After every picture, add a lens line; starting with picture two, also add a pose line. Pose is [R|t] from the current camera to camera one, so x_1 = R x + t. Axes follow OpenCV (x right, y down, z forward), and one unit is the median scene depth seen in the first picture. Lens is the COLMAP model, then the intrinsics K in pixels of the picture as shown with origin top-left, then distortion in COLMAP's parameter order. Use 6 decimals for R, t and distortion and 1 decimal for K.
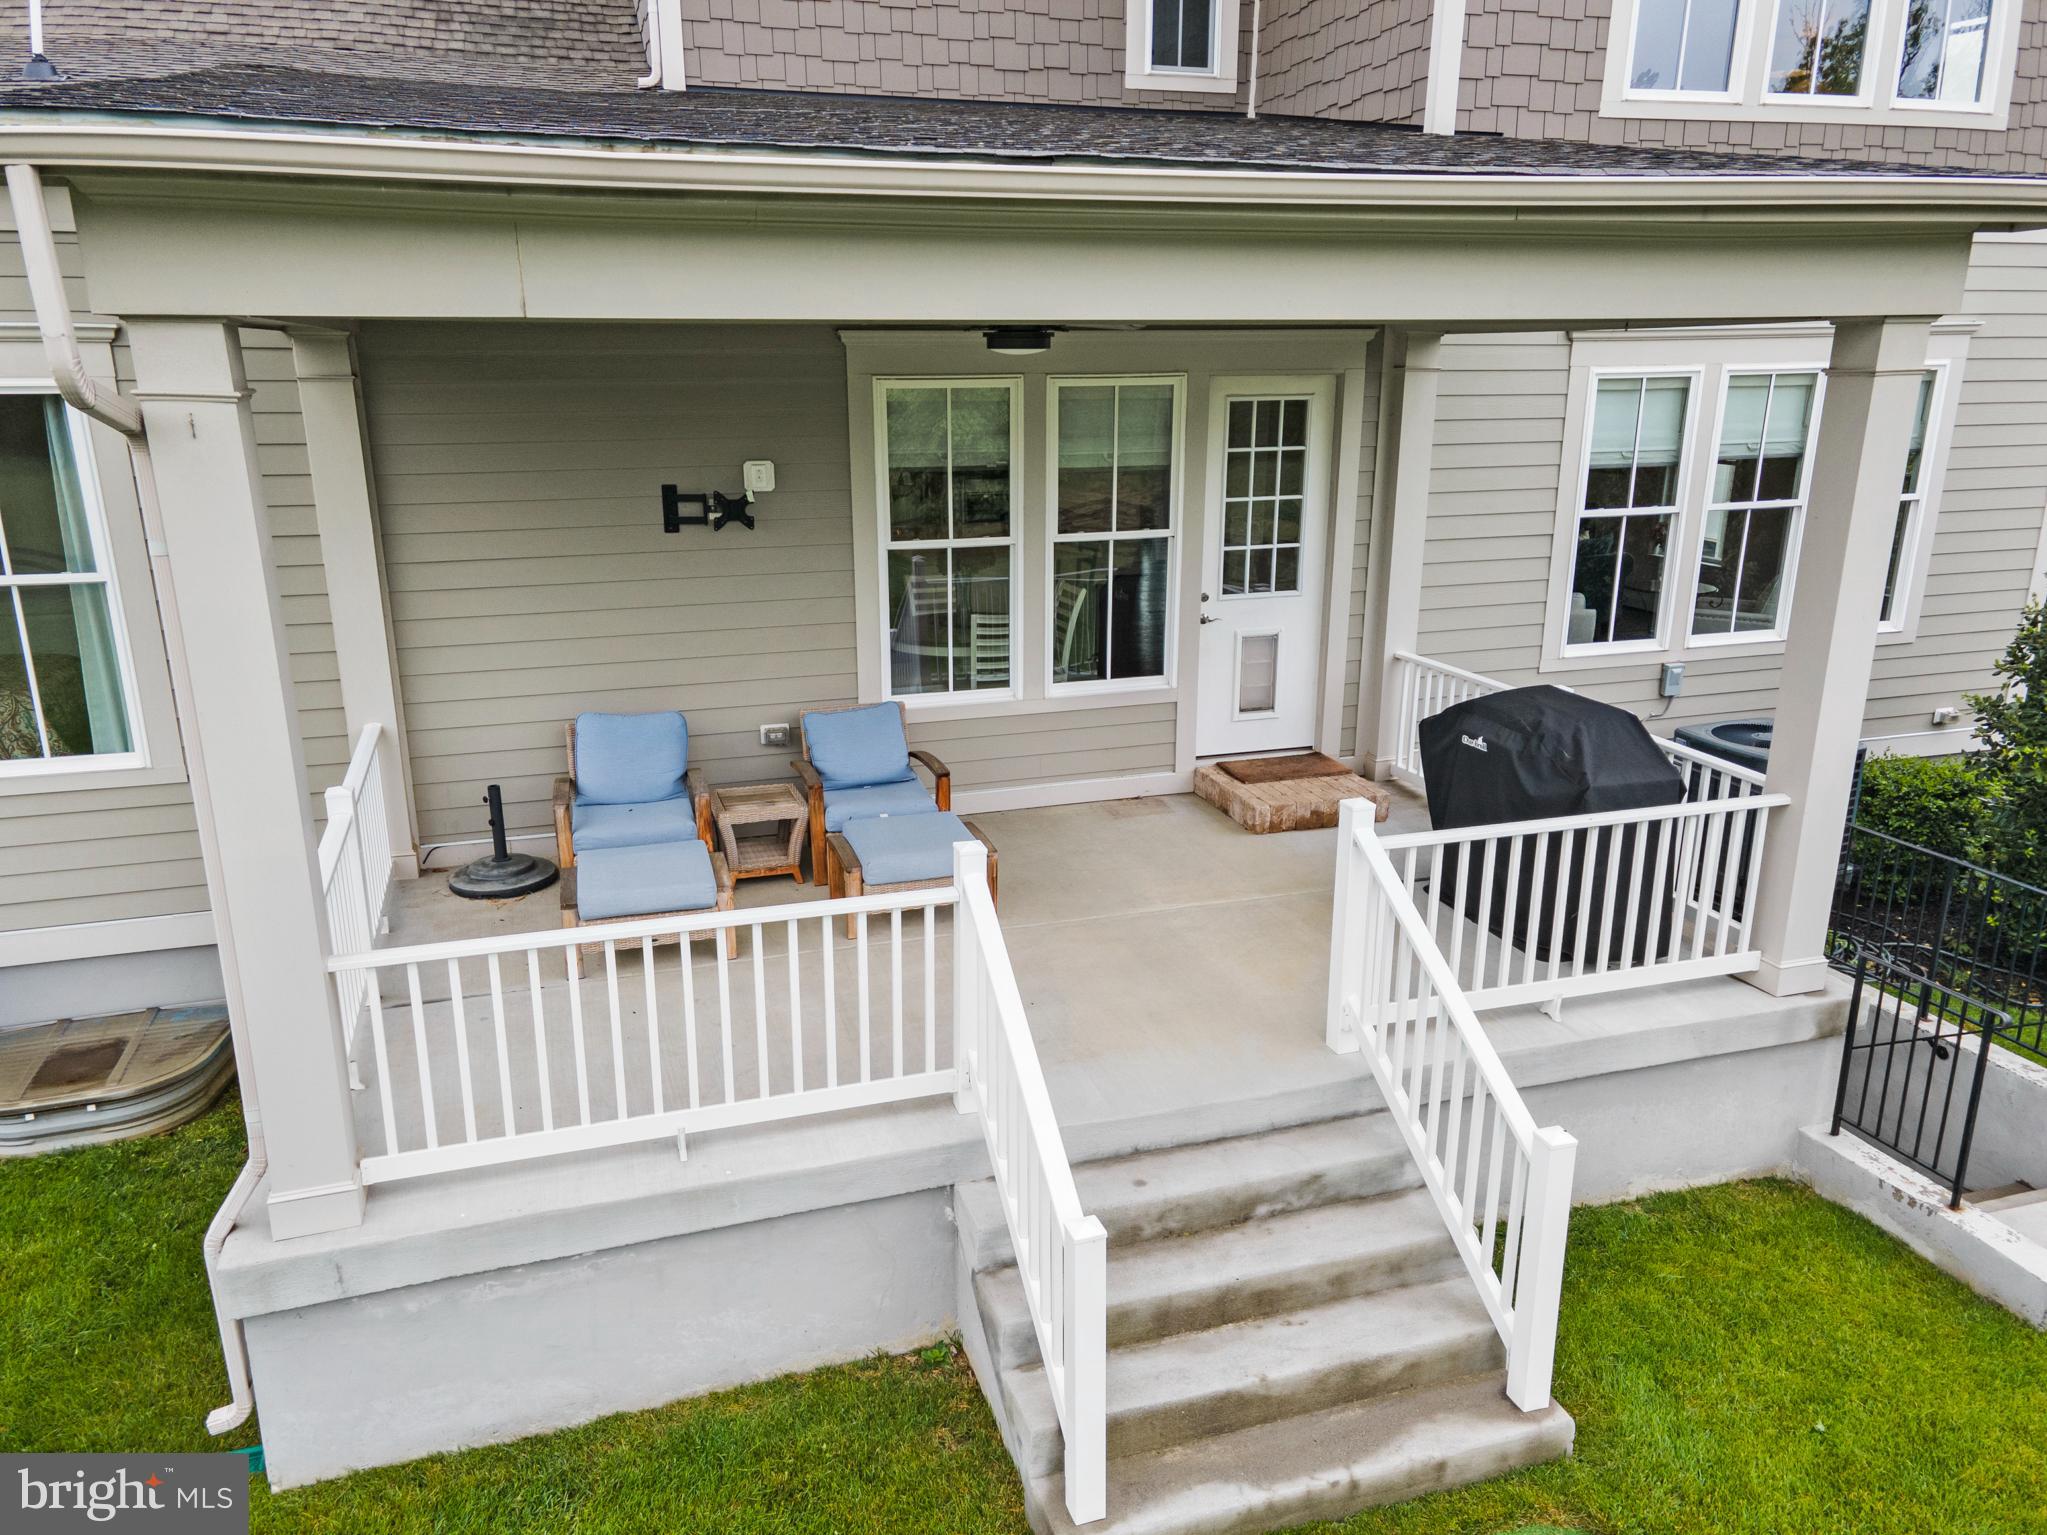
lens RADIAL K [[1499.7, 0, 1023.5], [0, 1499.7, 767.5], [0, 0, 1]] dist [0.027791, 0.038890]
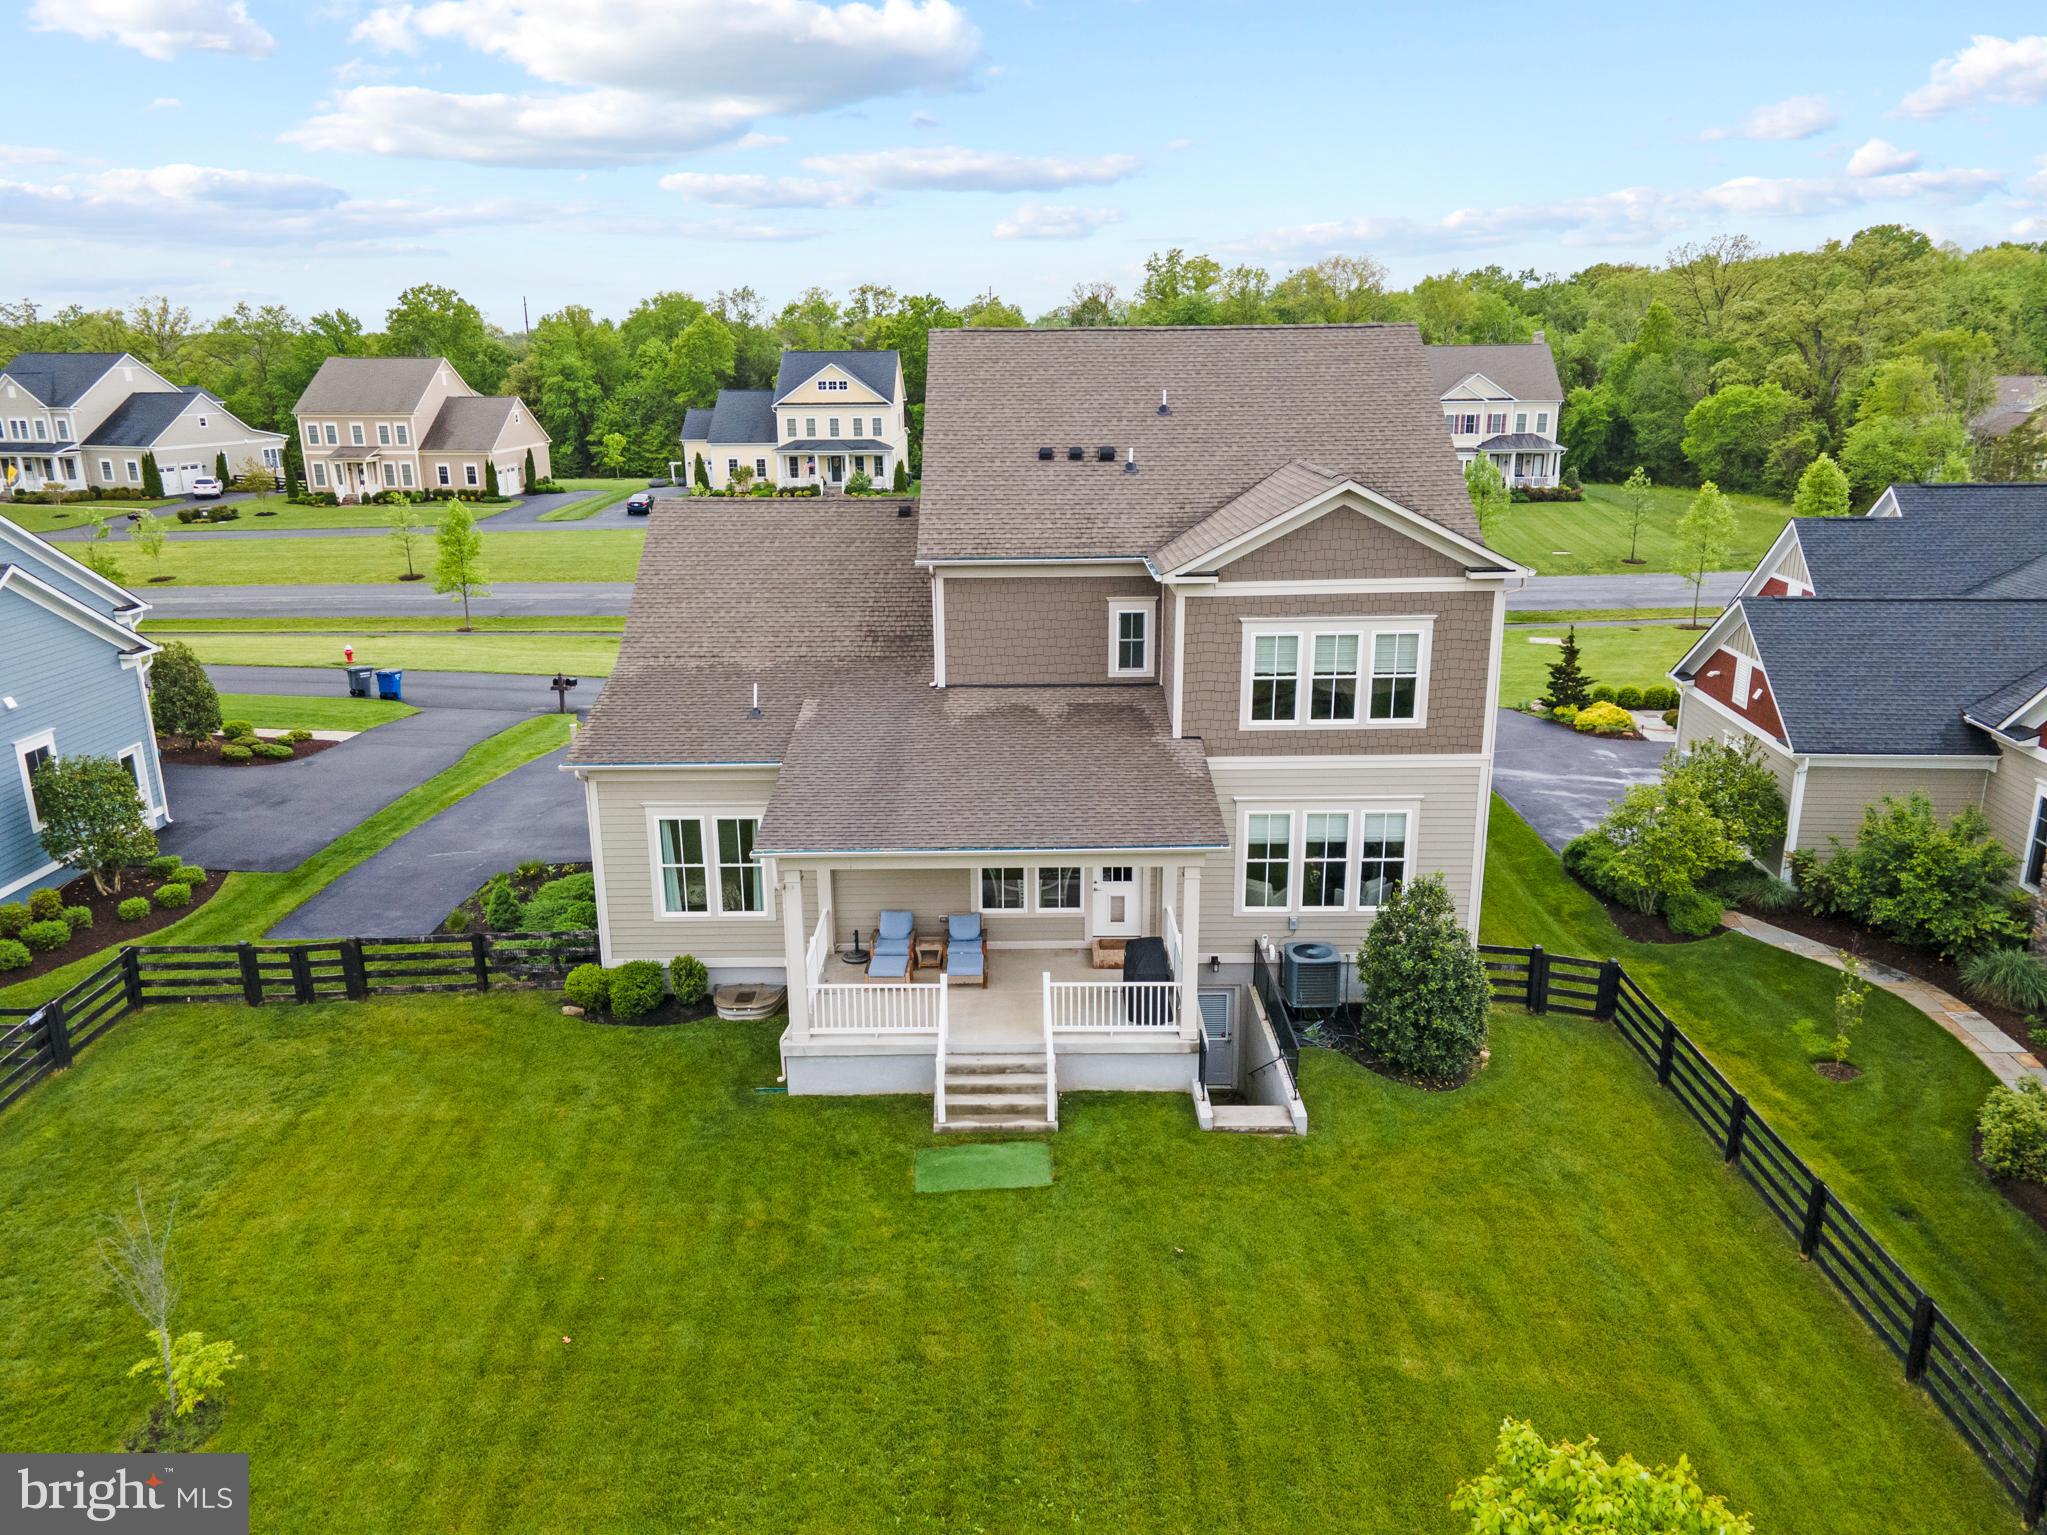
lens RADIAL K [[1499.7, 0, 1023.5], [0, 1499.7, 767.5], [0, 0, 1]] dist [0.027791, 0.038890]
pose [[0.950550, 0.078403, -0.300513, 1.114498], [-0.077839, 0.996869, 0.013868, -0.482944], [0.300659, 0.010210, 0.953677, -2.370363]]
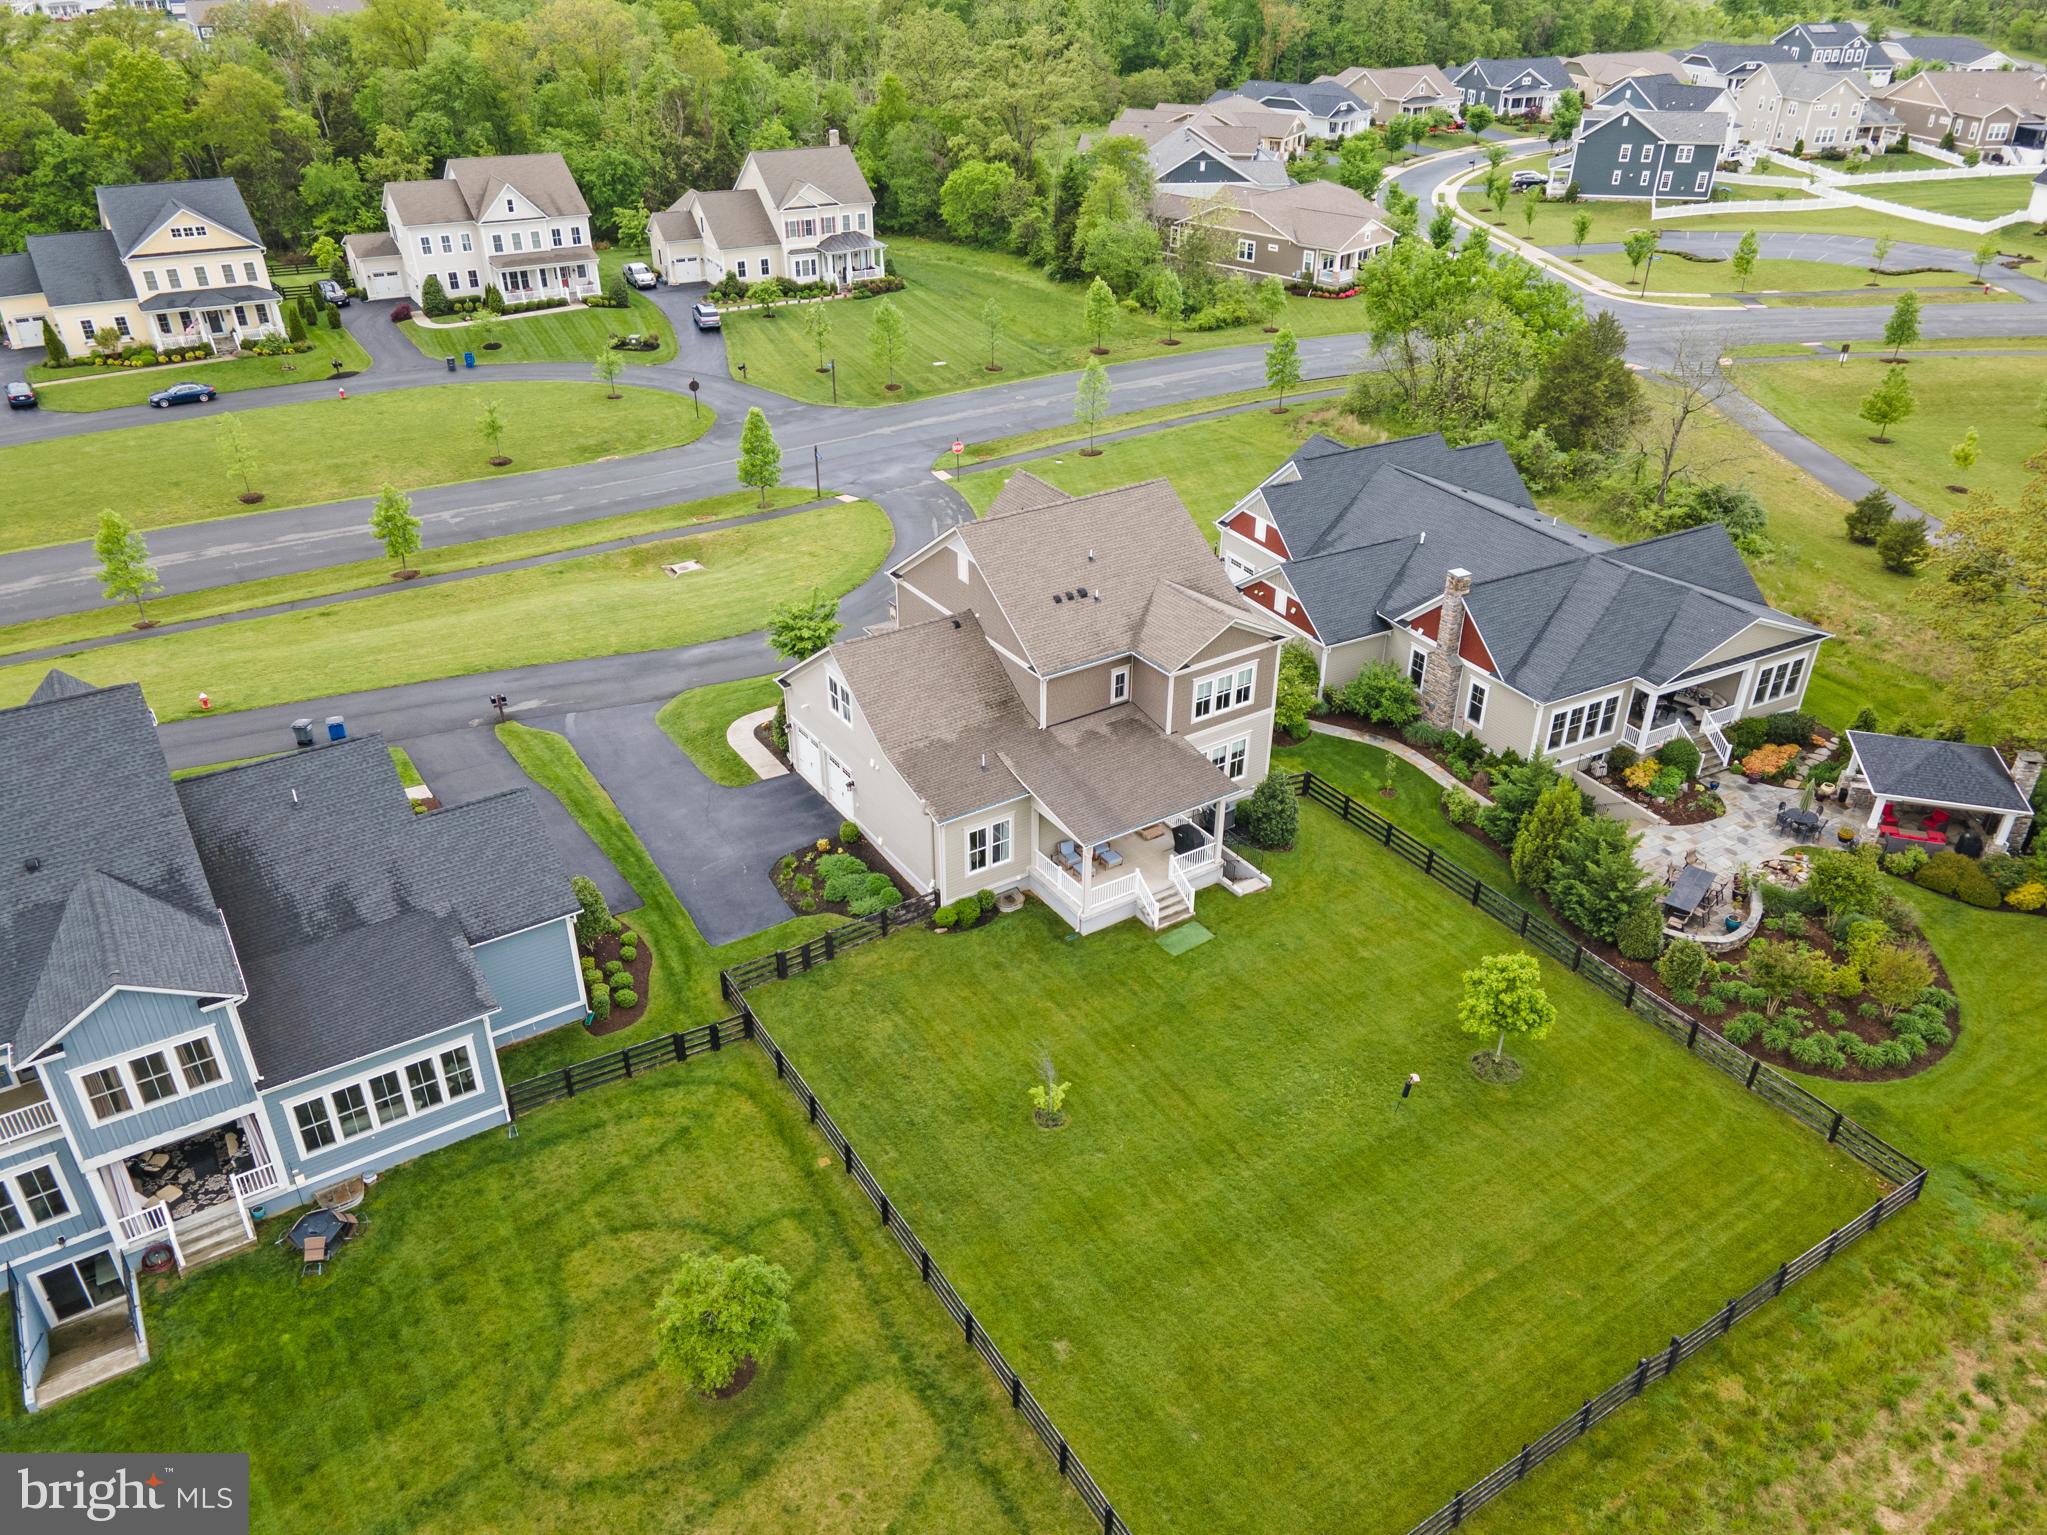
lens RADIAL K [[1512.0, 0, 1023.5], [0, 1512.0, 767.5], [0, 0, 1]] dist [0.052791, 0.002554]
pose [[0.965210, -0.126799, 0.228674, -2.363407], [0.066277, 0.964631, 0.255136, -2.548571], [-0.252937, -0.231104, 0.939475, -6.430671]]
